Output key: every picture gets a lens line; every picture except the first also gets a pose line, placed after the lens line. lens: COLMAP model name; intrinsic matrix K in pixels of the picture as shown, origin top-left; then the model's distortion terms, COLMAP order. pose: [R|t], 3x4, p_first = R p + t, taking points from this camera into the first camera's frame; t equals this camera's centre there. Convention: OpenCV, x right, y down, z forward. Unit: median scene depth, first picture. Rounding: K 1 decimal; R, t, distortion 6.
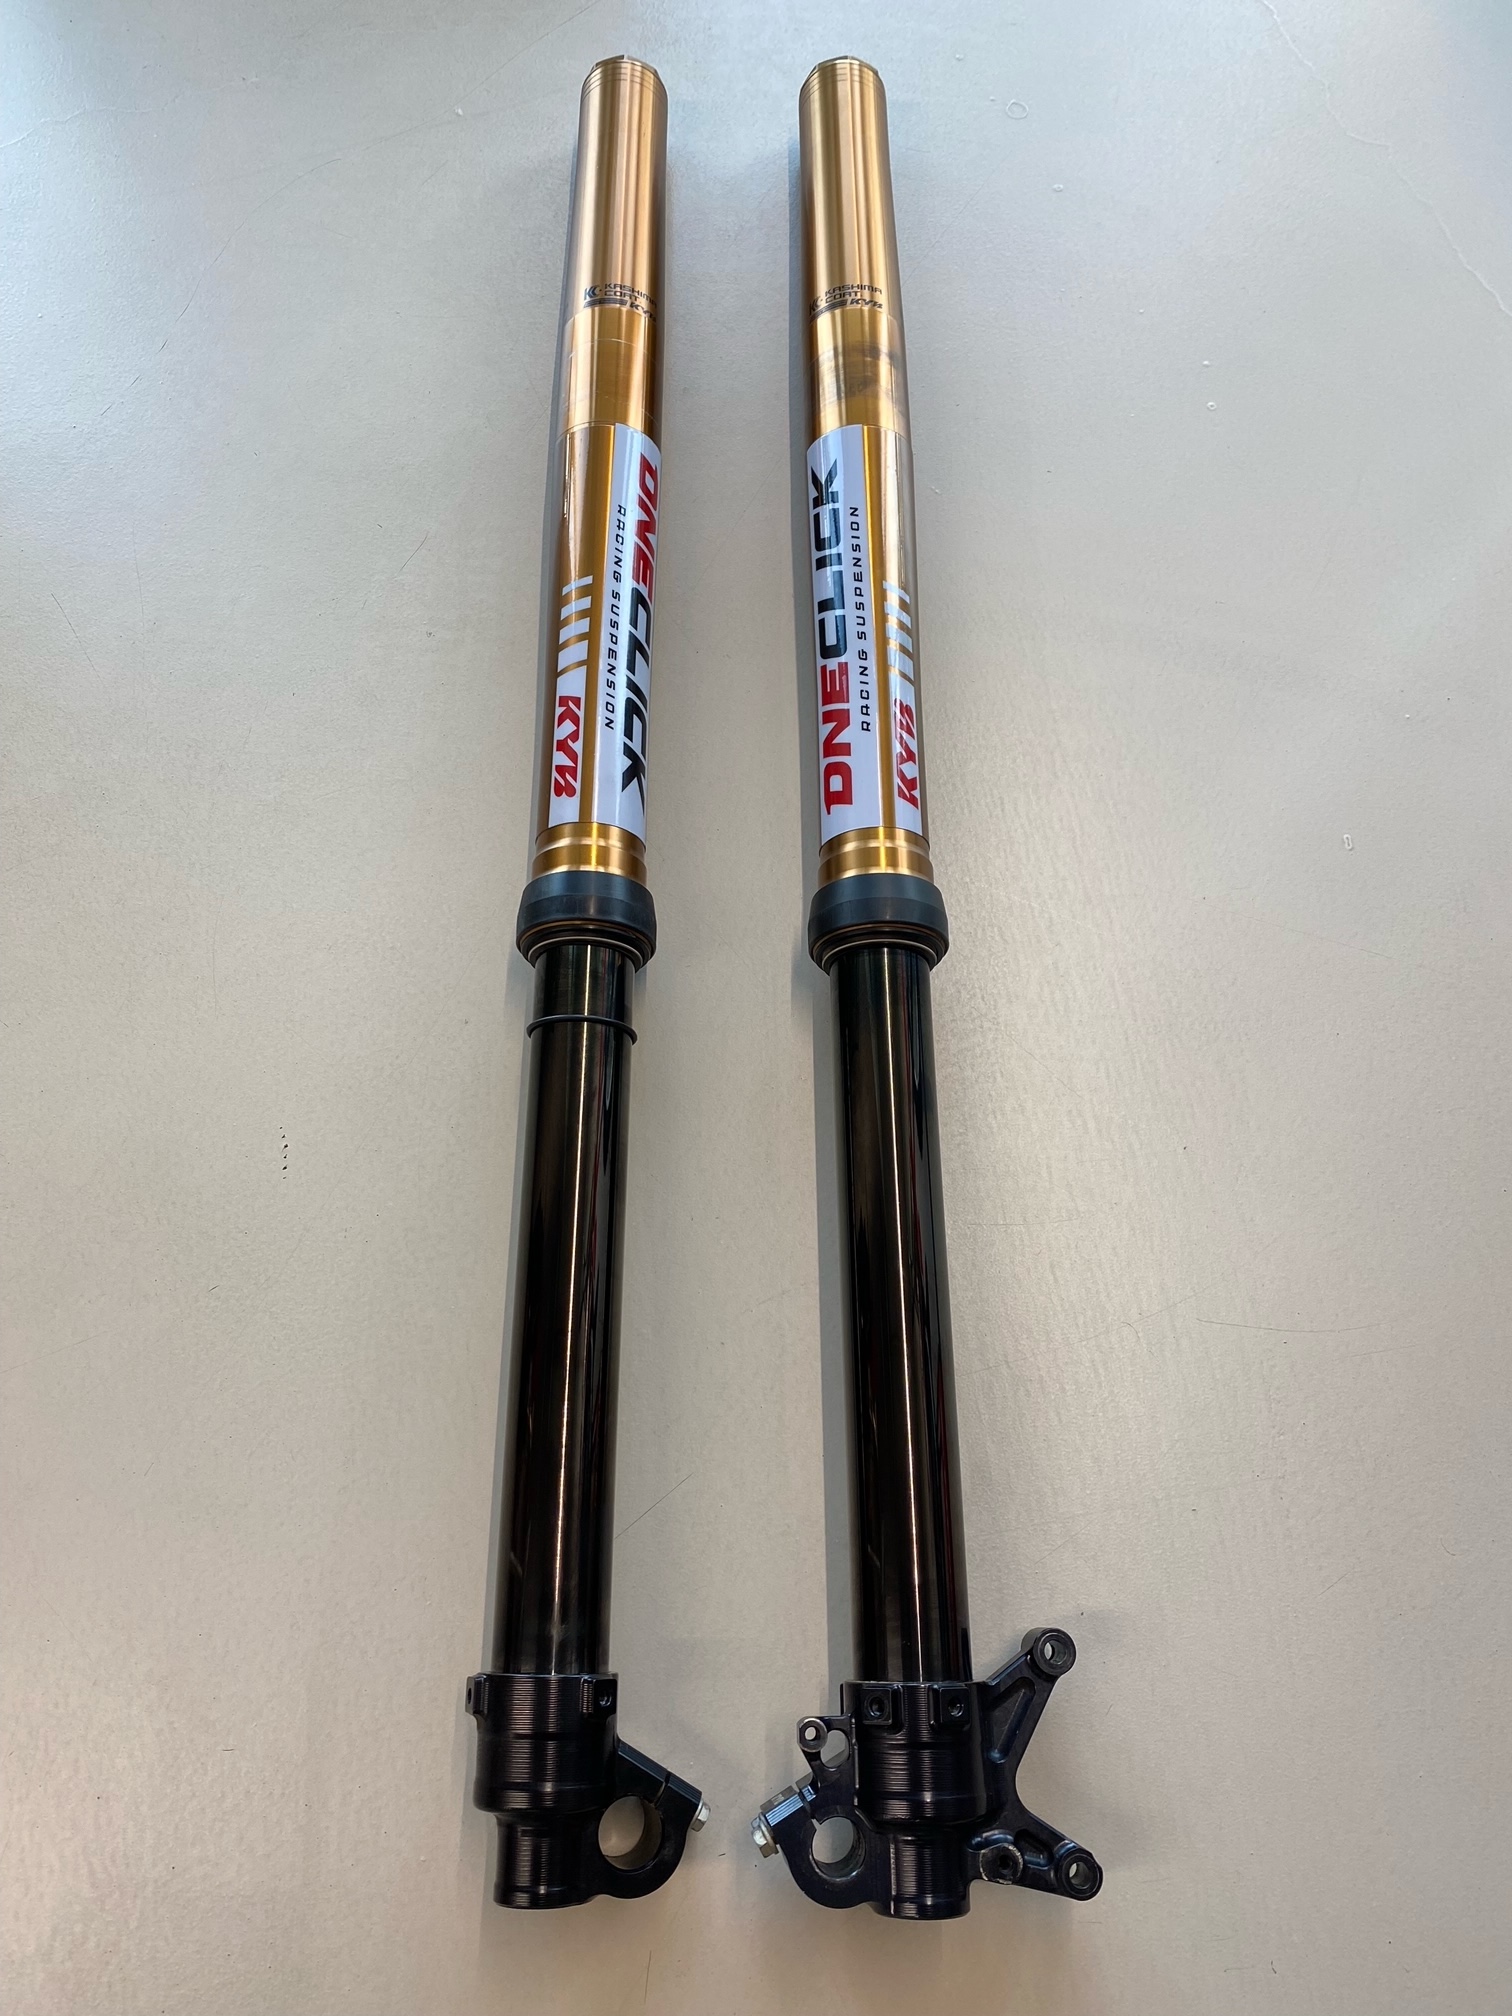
lens RADIAL K [[1724.3, 0, 796.4], [0, 1724.3, 1010.9], [0, 0, 1]] dist [-0.049073, 0.098503]
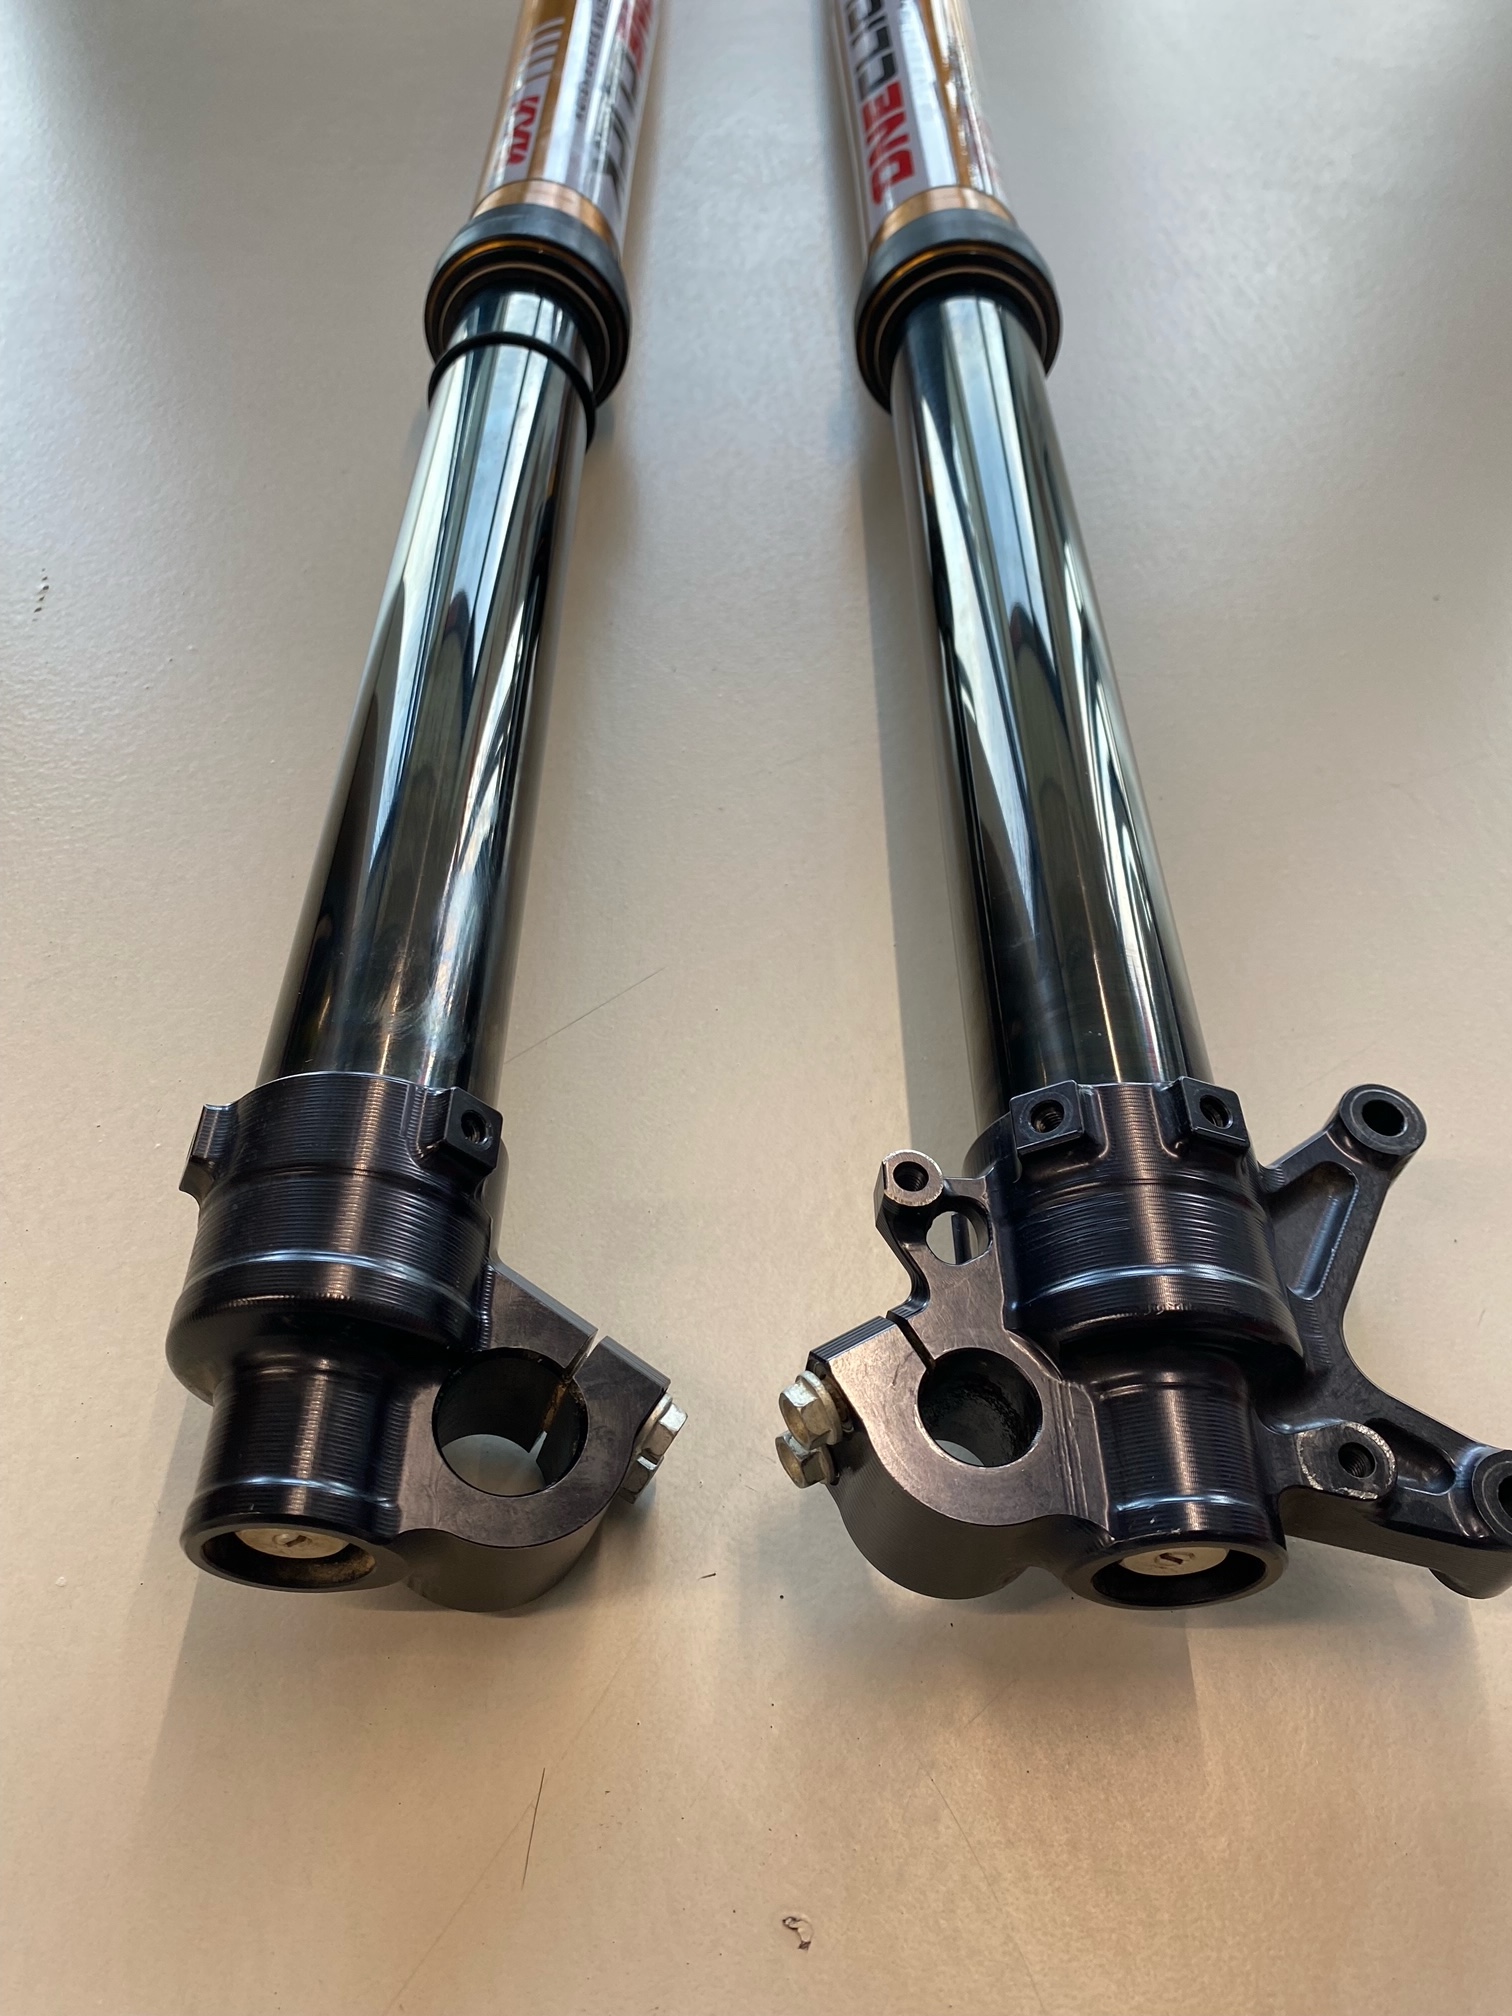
lens RADIAL K [[1724.3, 0, 796.4], [0, 1724.3, 1010.9], [0, 0, 1]] dist [-0.049073, 0.098503]
pose [[0.999979, -0.006379, 0.001380, -0.019418], [0.006450, 0.933741, -0.357891, 0.481564], [0.000994, 0.357892, 0.933762, 0.481945]]
